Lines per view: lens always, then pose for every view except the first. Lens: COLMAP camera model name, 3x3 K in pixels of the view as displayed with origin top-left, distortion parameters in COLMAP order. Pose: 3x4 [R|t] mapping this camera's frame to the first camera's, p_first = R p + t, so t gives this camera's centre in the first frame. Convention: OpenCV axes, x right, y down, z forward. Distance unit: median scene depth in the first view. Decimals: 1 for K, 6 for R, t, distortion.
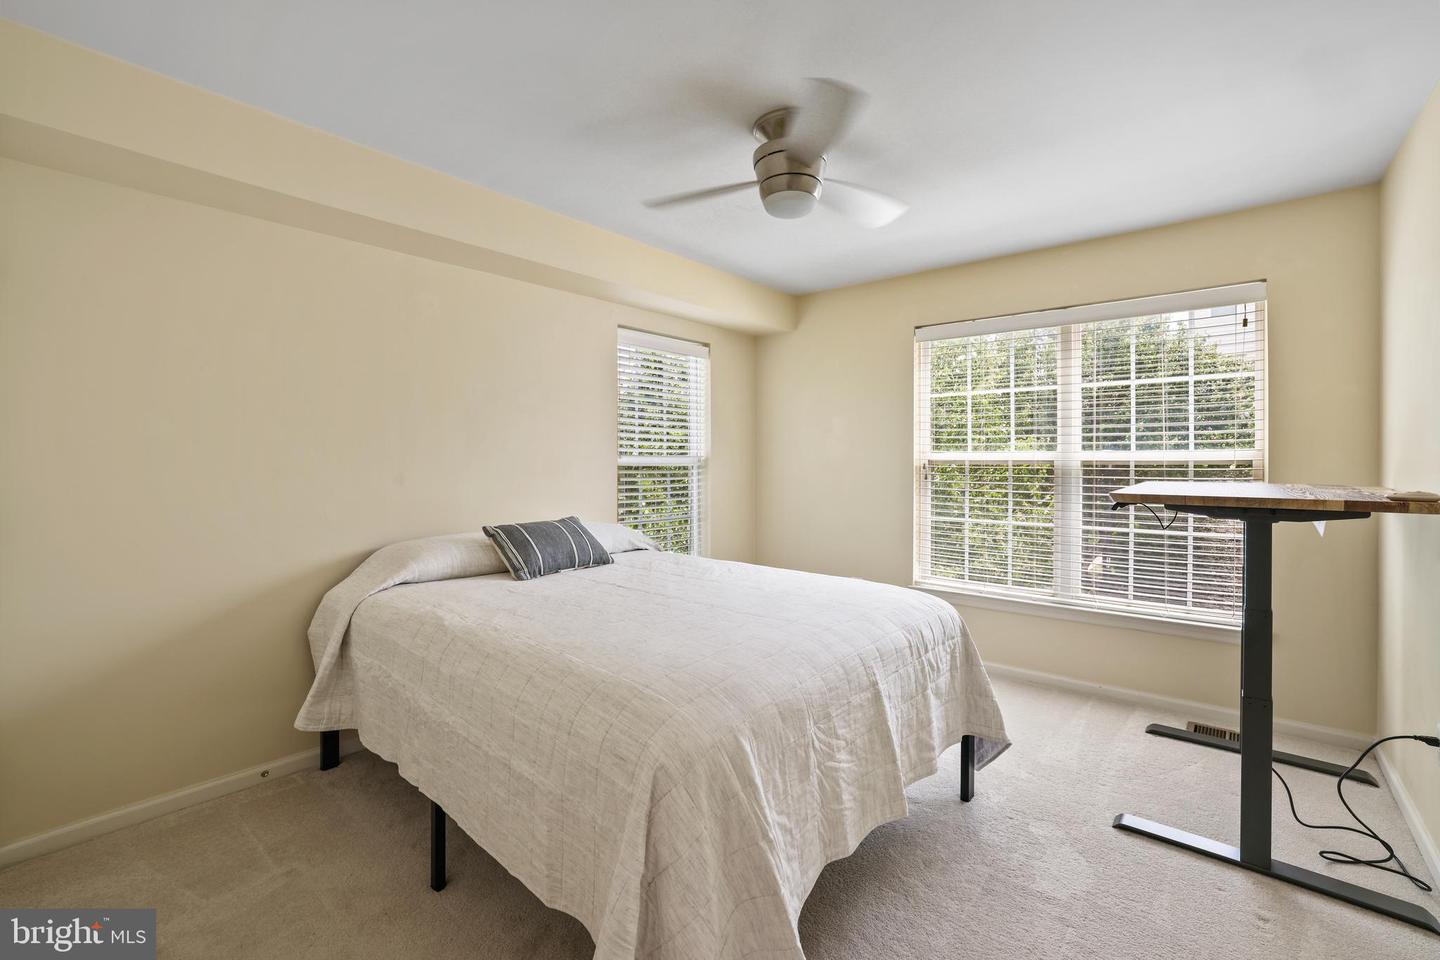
lens RADIAL K [[623.2, 0, 721.0], [0, 623.2, 462.0], [0, 0, 1]] dist [-0.046008, 0.016829]
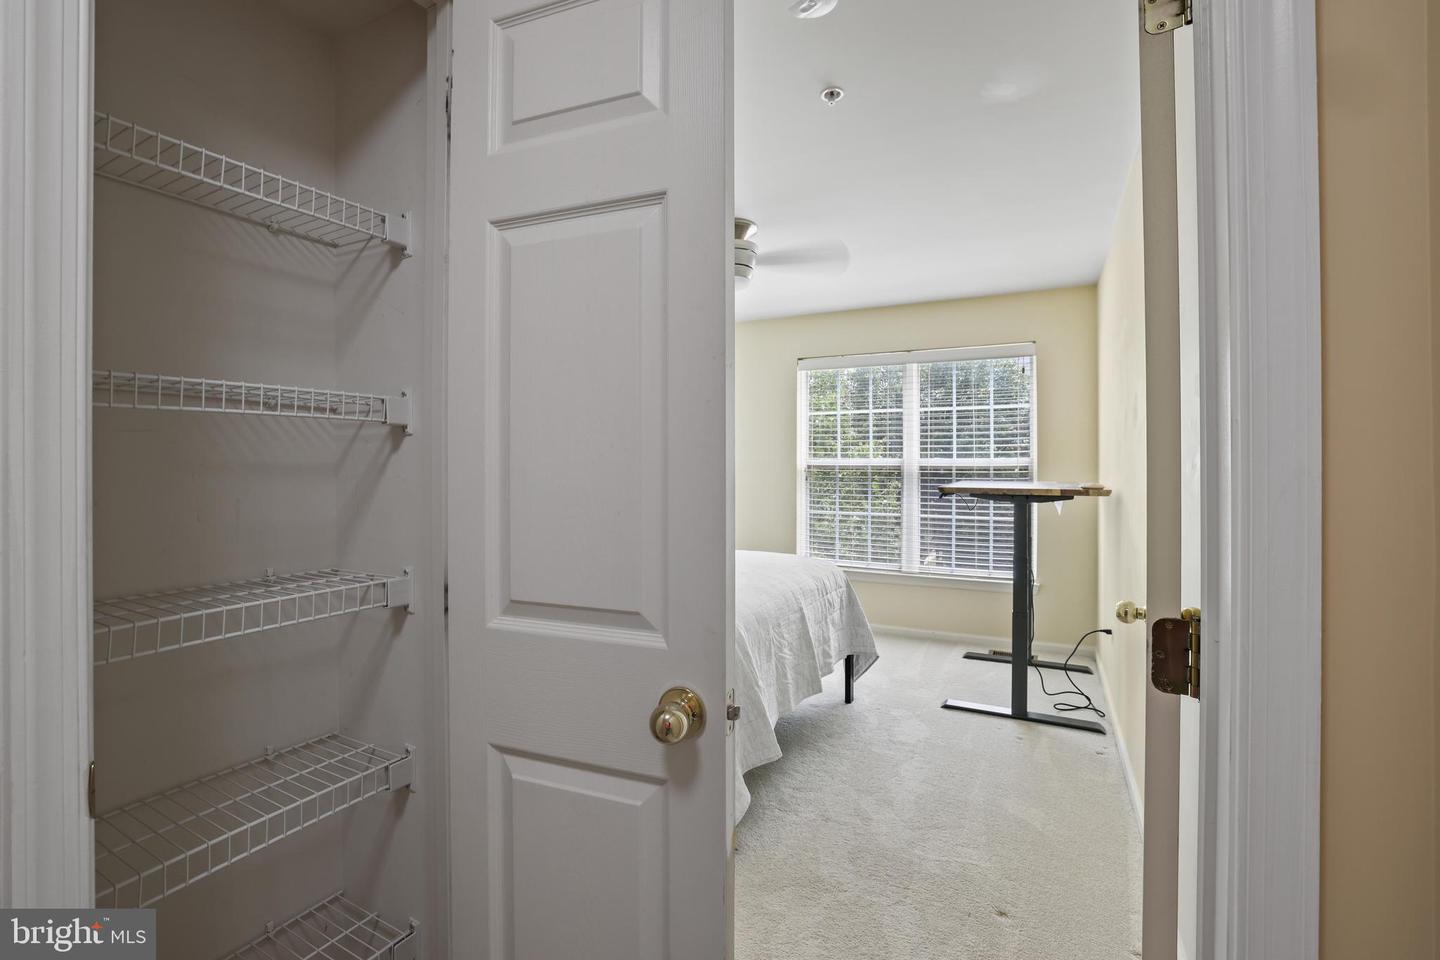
lens RADIAL K [[623.2, 0, 721.0], [0, 623.2, 462.0], [0, 0, 1]] dist [-0.046008, 0.016829]
pose [[0.975153, 0.001961, 0.221525, -0.195491], [-0.000557, 0.999979, -0.006398, -0.001904], [-0.221533, 0.006116, 0.975134, -0.321100]]
